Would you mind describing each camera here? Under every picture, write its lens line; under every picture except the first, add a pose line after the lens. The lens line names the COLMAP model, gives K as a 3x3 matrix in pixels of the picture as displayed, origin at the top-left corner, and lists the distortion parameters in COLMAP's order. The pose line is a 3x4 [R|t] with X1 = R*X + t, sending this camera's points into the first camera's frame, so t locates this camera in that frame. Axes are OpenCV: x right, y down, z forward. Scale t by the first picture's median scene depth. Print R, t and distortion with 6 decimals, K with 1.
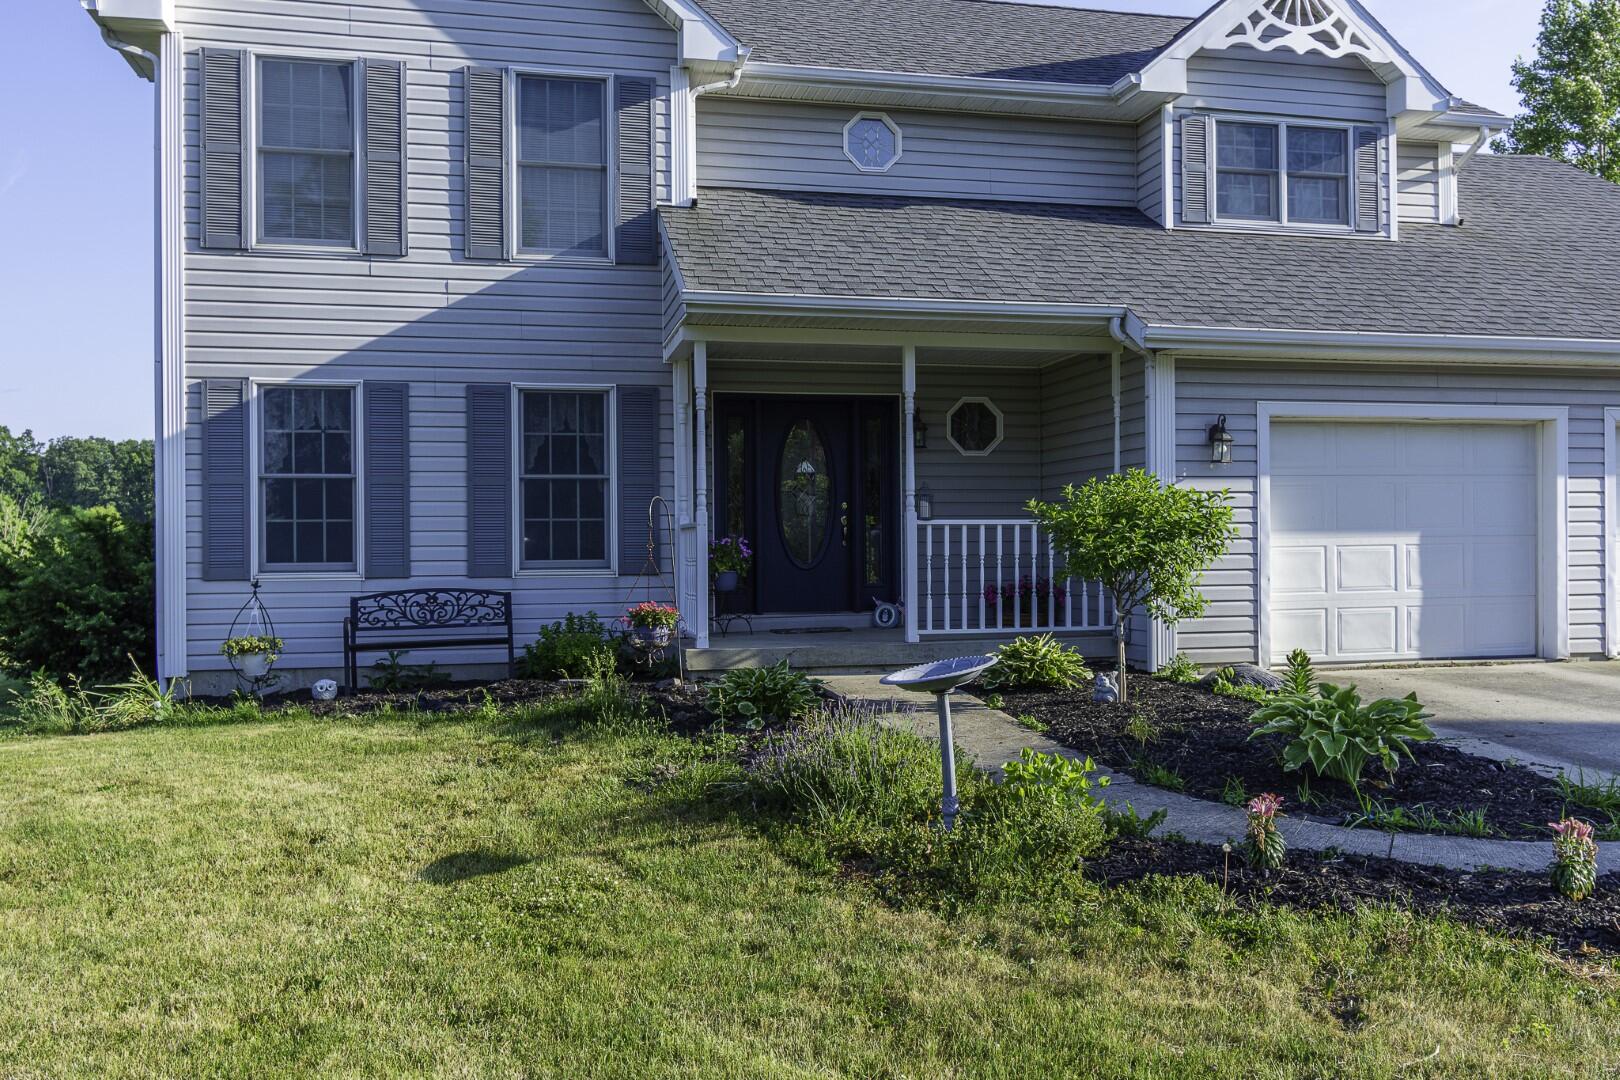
lens RADIAL K [[1372.7, 0, 809.8], [0, 1372.7, 530.3], [0, 0, 1]] dist [-0.005127, -0.007376]
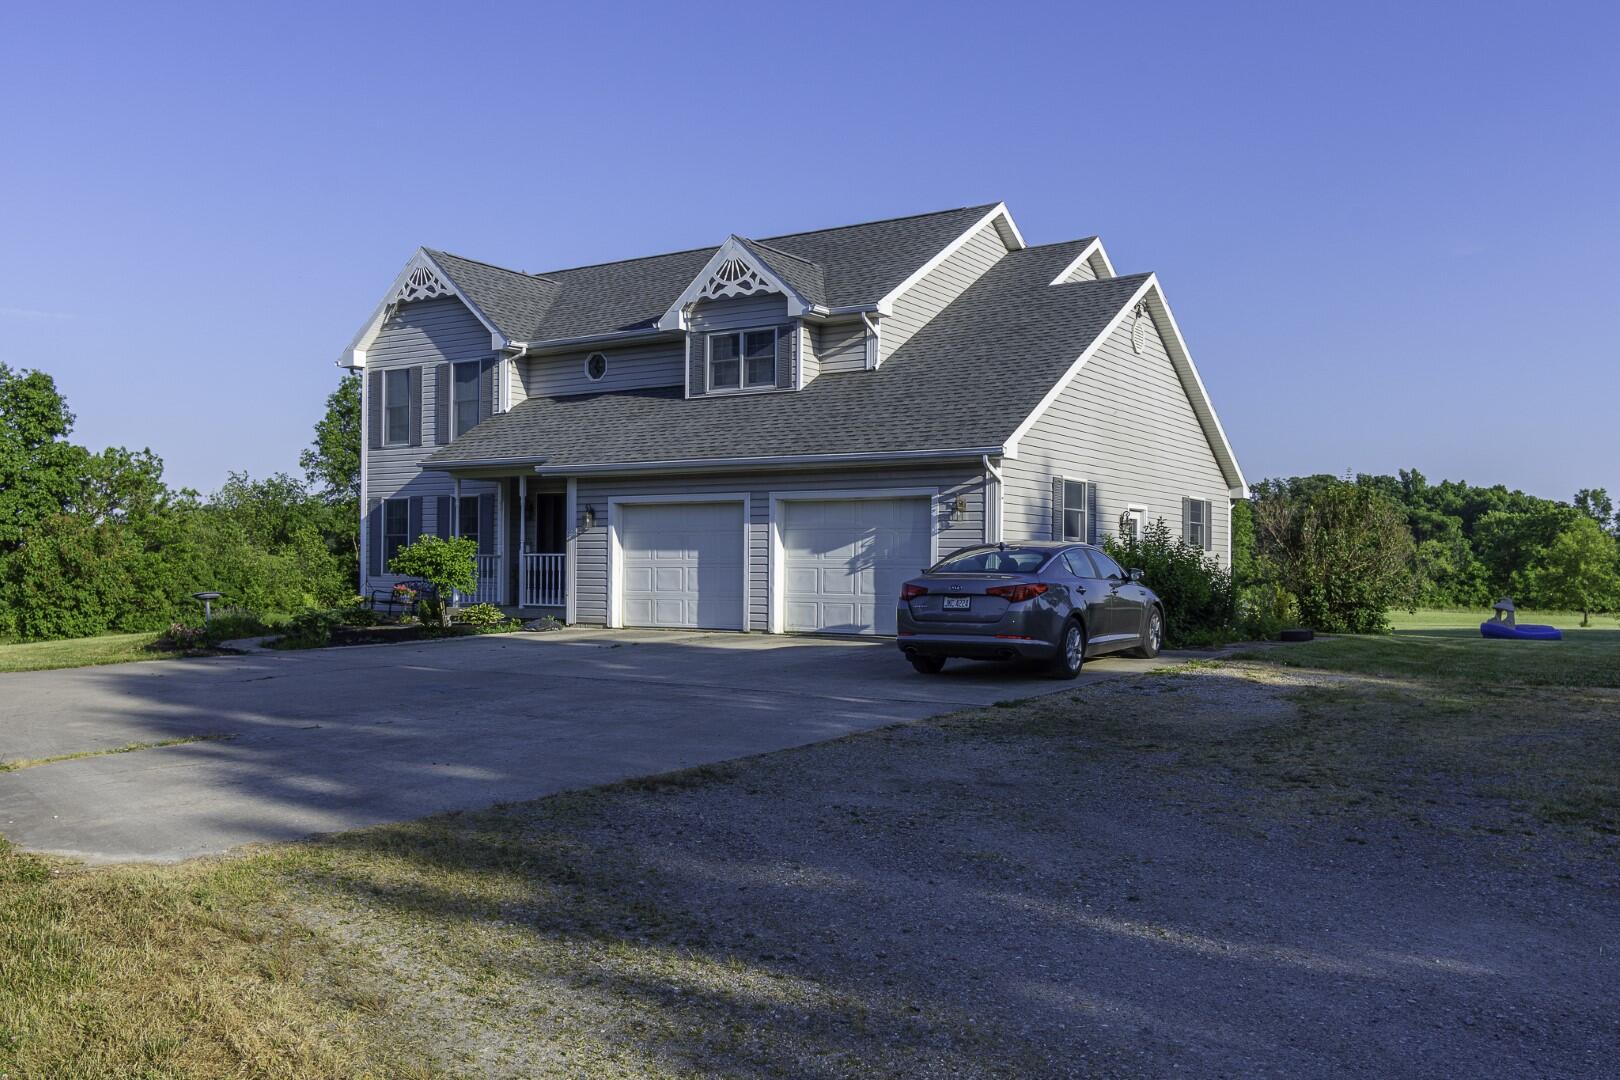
lens RADIAL K [[1372.7, 0, 809.9], [0, 1372.7, 548.5], [0, 0, 1]] dist [-0.005127, -0.007376]
pose [[0.694920, 0.003085, -0.719081, 1.880034], [-0.005591, 0.999984, -0.001113, -0.014604], [0.719065, 0.004794, 0.694926, -0.198542]]
